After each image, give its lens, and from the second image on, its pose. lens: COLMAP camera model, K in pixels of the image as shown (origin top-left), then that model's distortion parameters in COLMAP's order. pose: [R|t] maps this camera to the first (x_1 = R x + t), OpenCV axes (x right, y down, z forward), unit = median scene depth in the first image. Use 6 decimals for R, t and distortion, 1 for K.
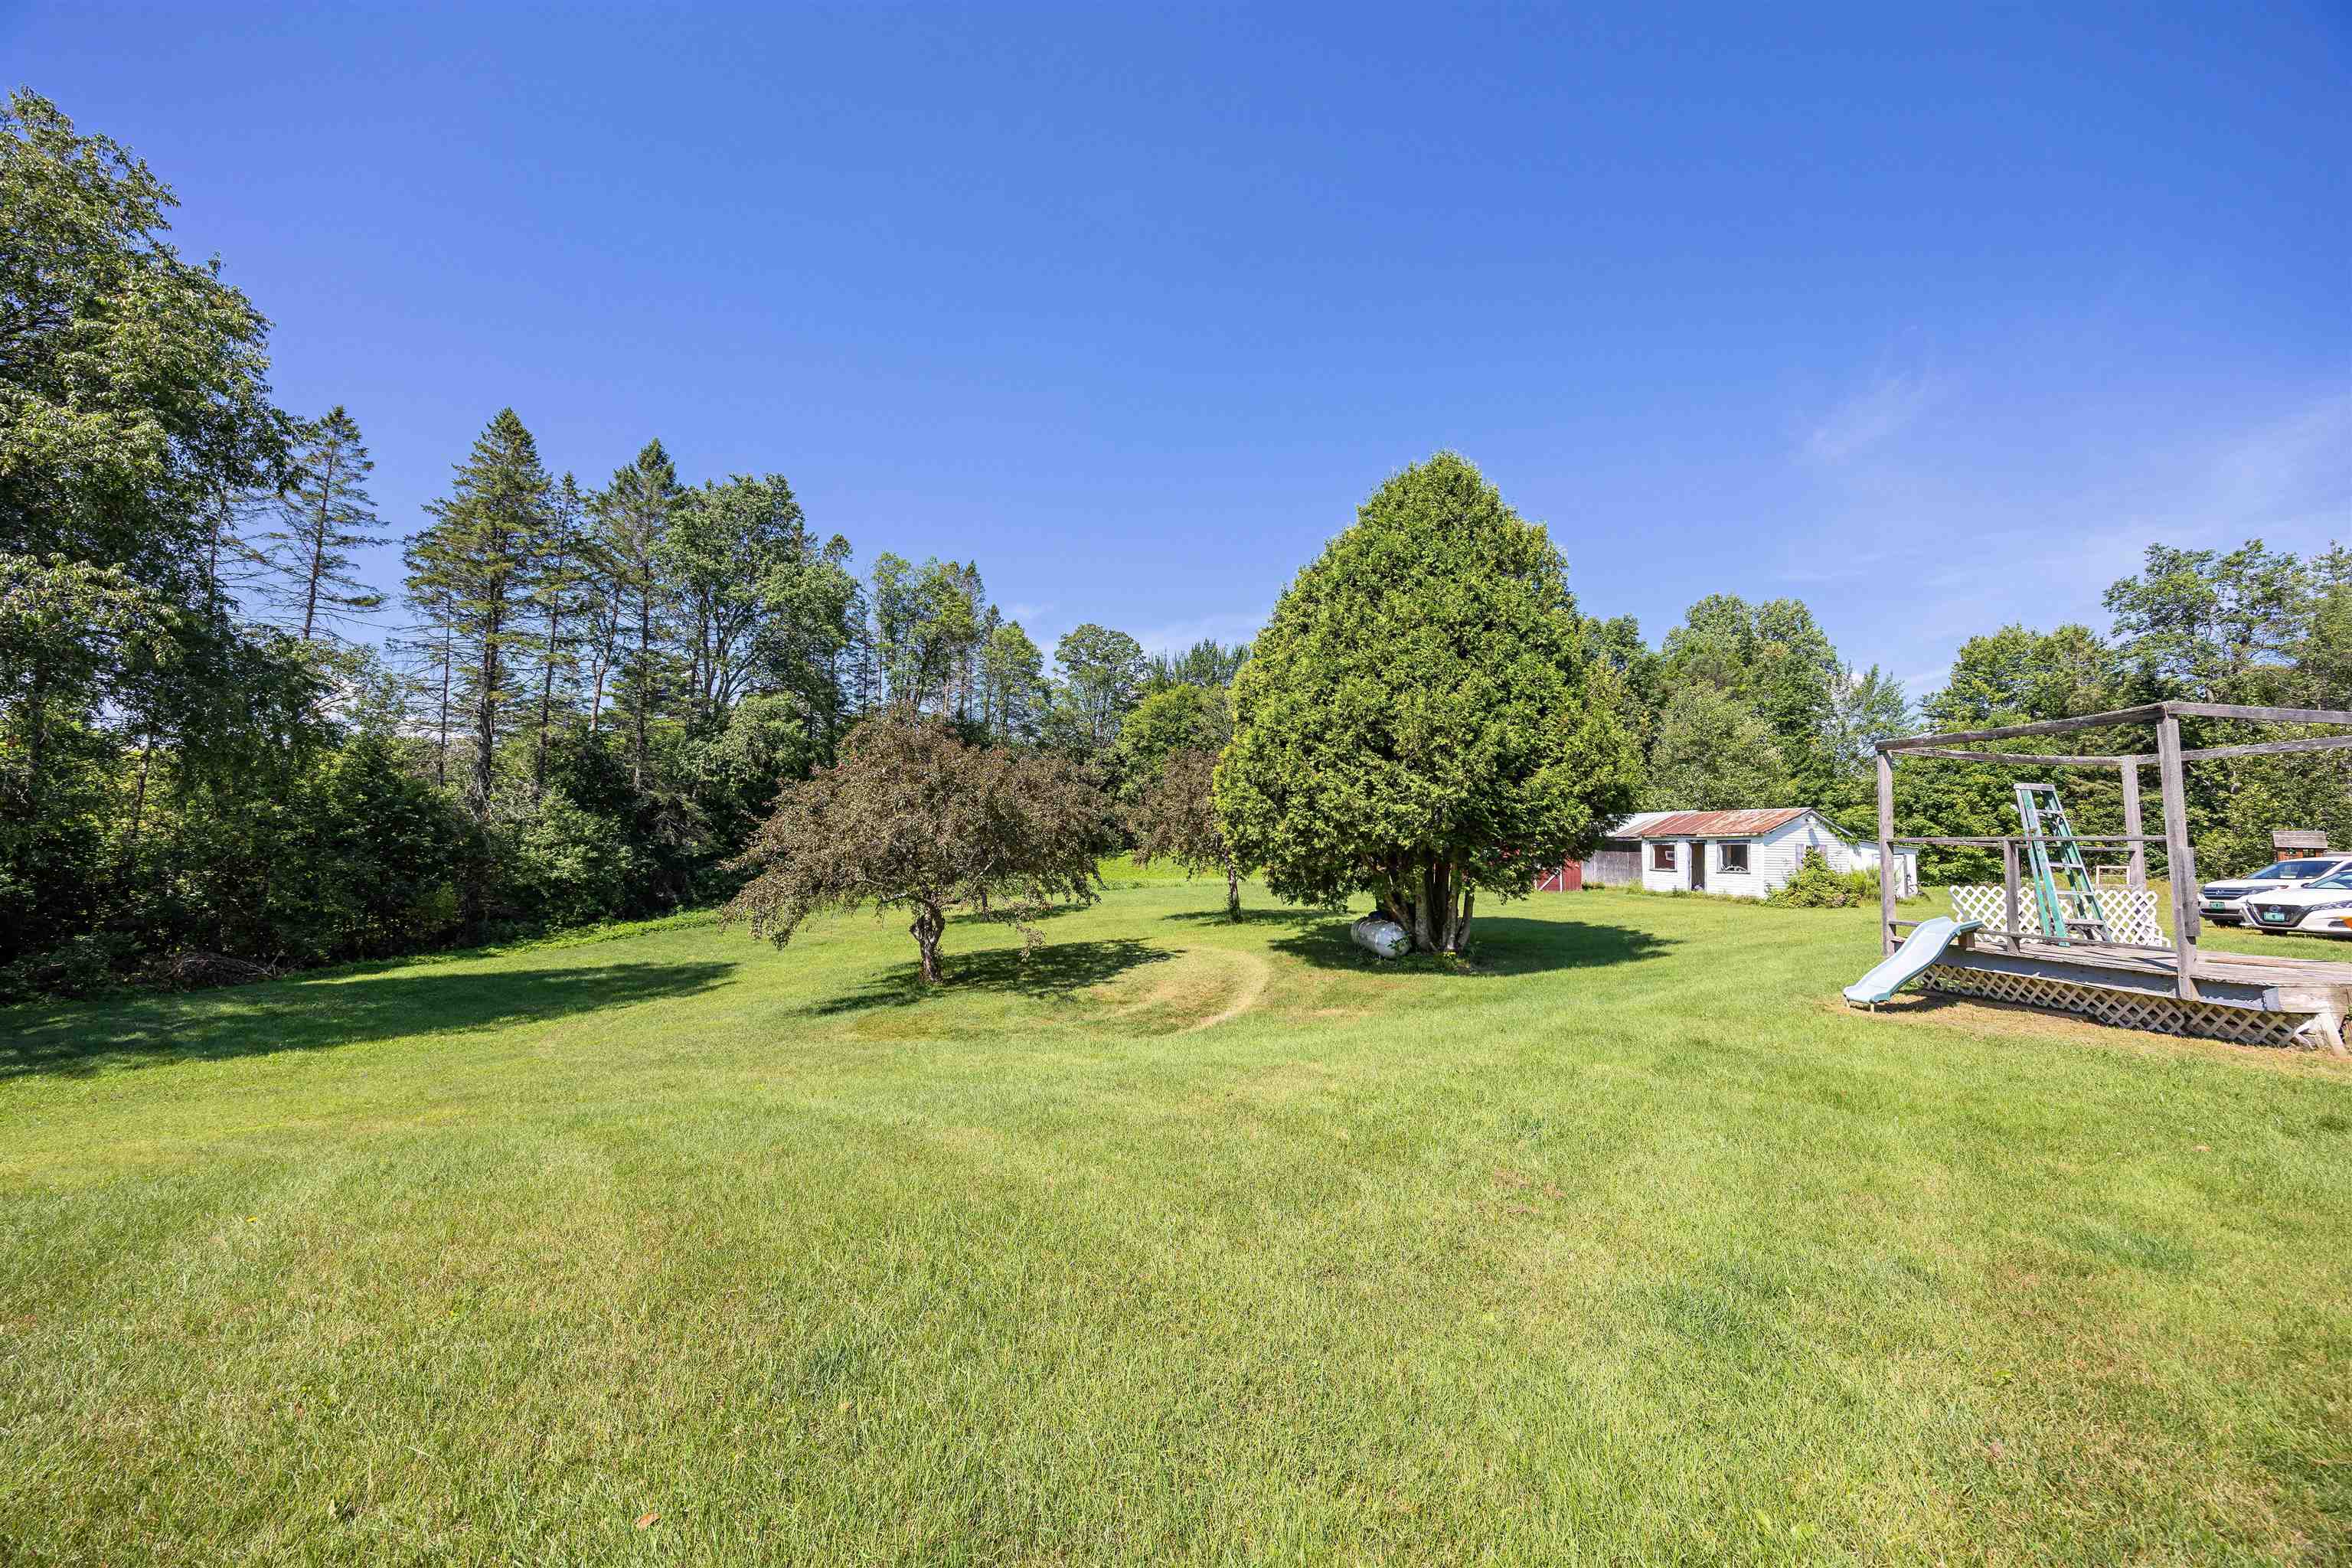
lens RADIAL K [[879.4, 0, 1189.6], [0, 879.4, 789.9], [0, 0, 1]] dist [-0.002028, 0.000069]
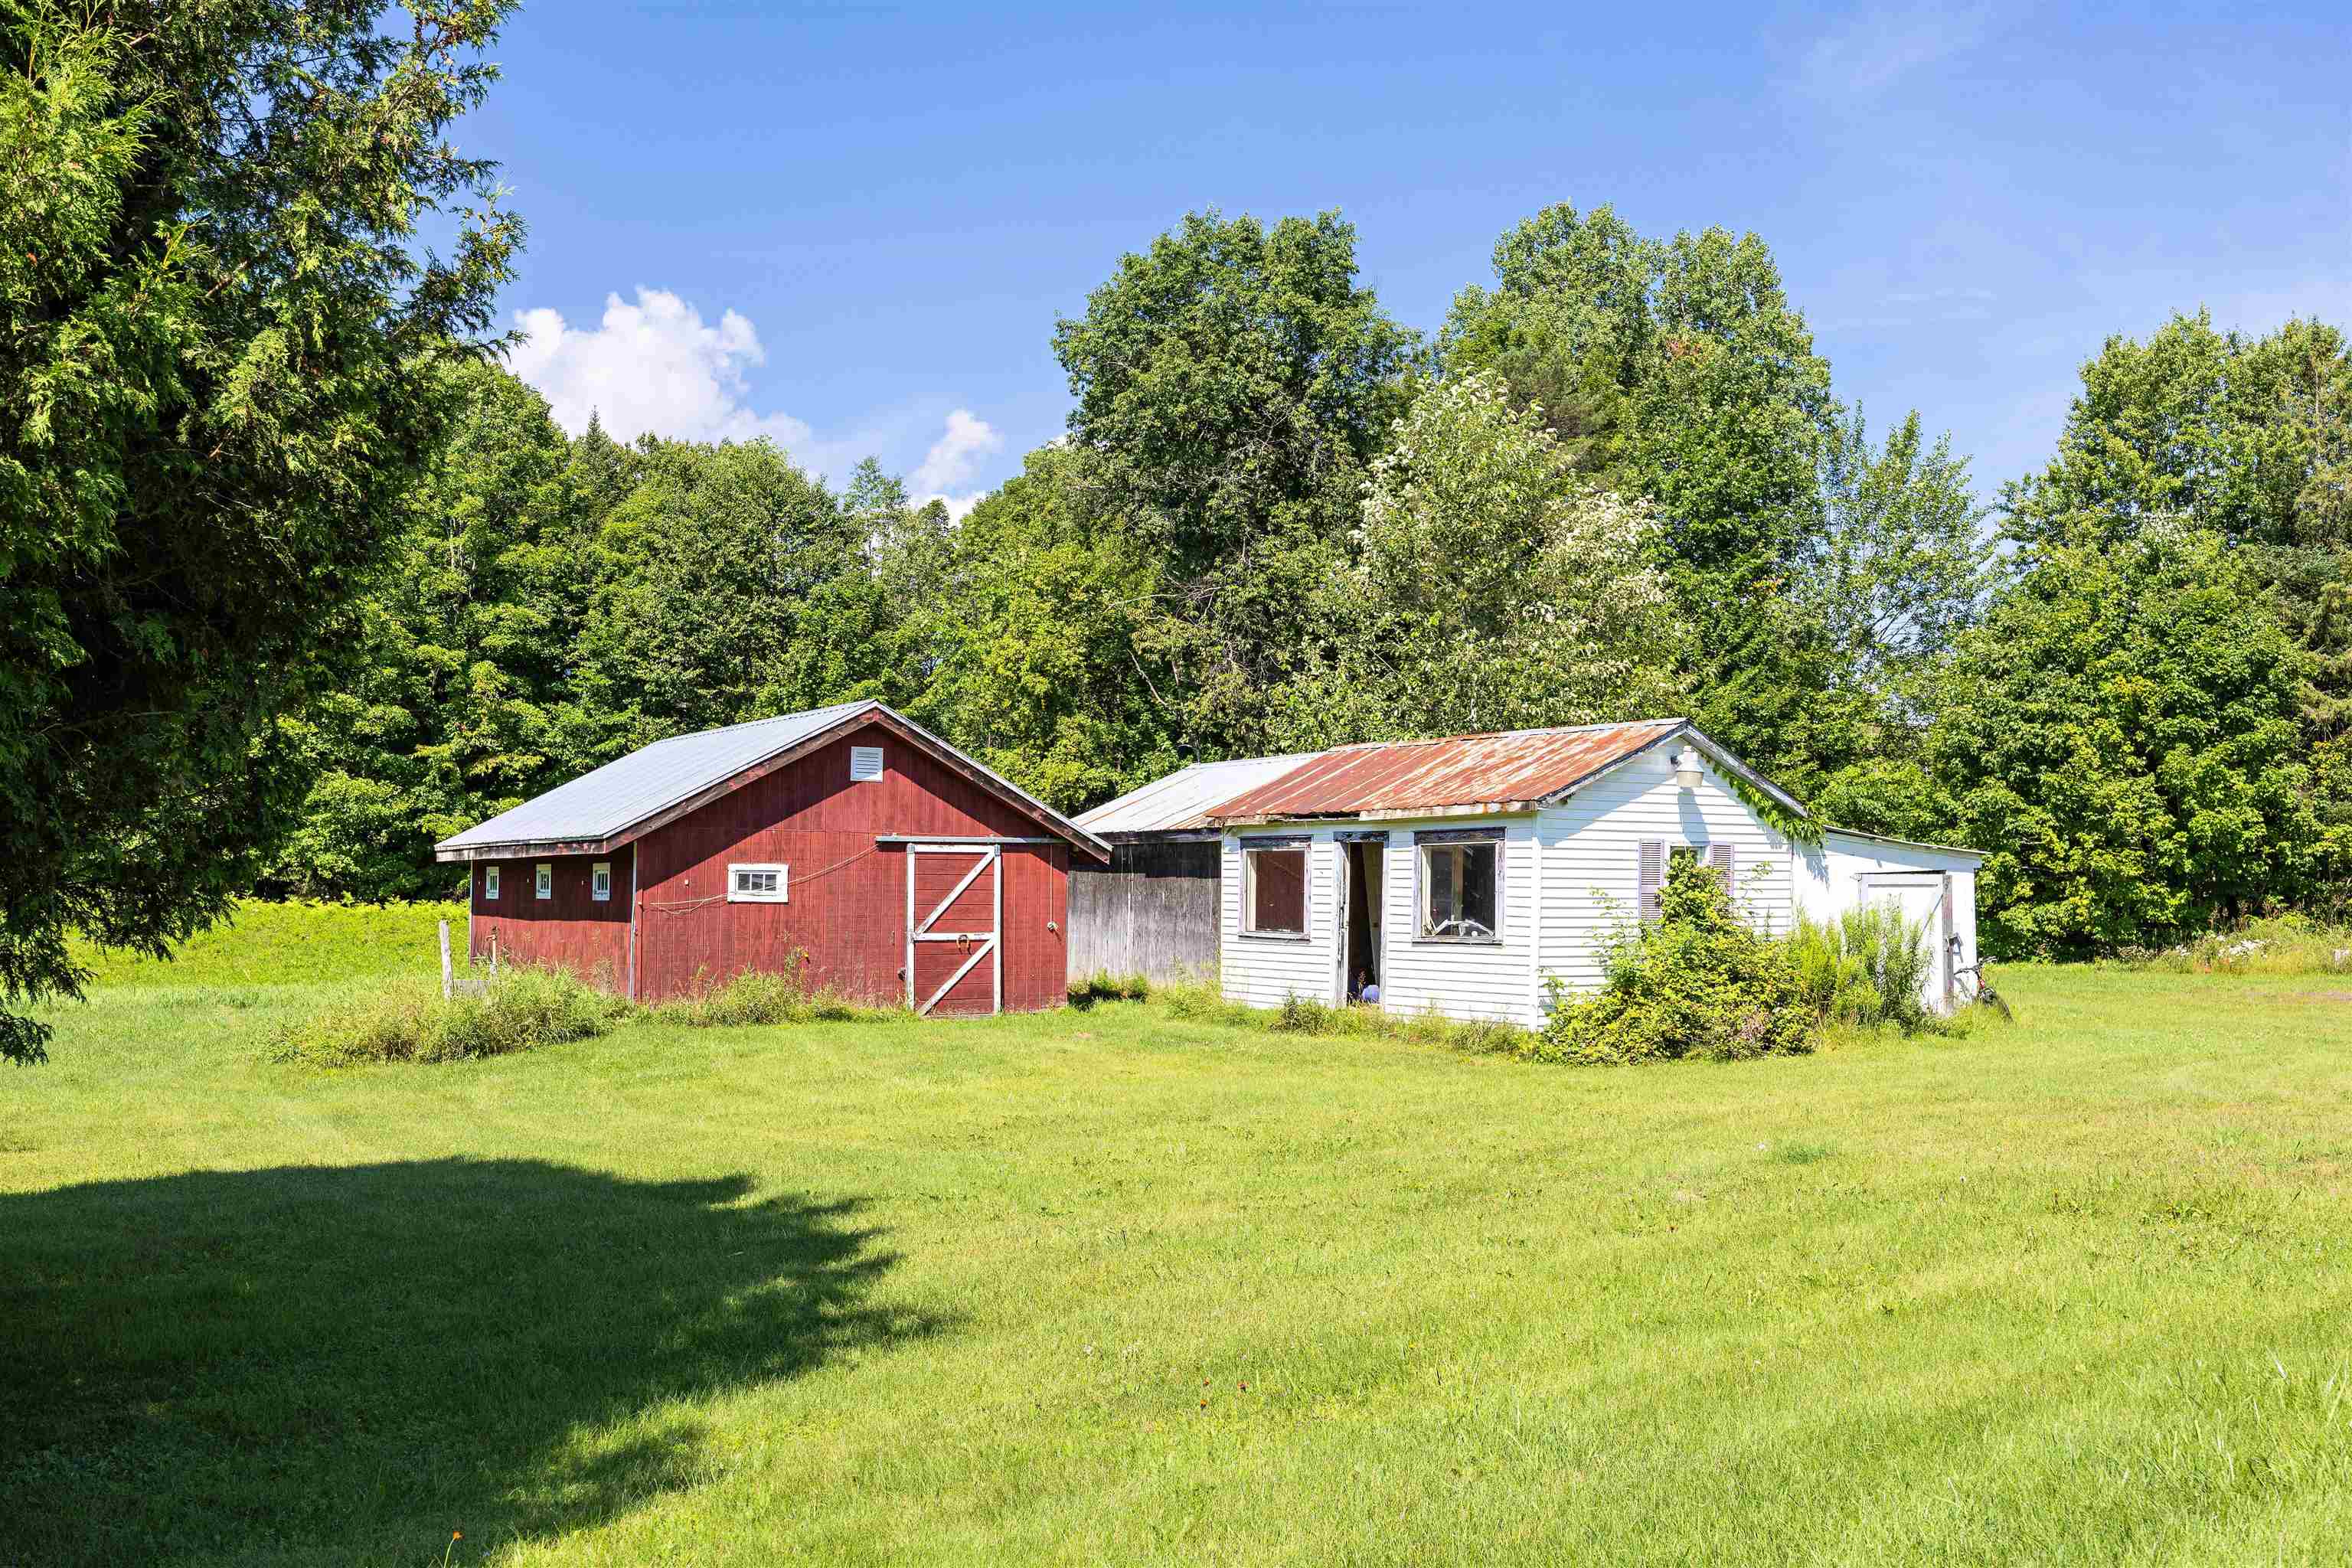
lens RADIAL K [[2202.7, 0, 1194.4], [0, 2202.7, 778.4], [0, 0, 1]] dist [-0.006176, 0.000000]
pose [[0.941988, 0.006534, 0.335582, 0.185787], [-0.012361, 0.999808, 0.015229, 0.019207], [-0.335418, -0.018494, 0.941888, 0.219347]]
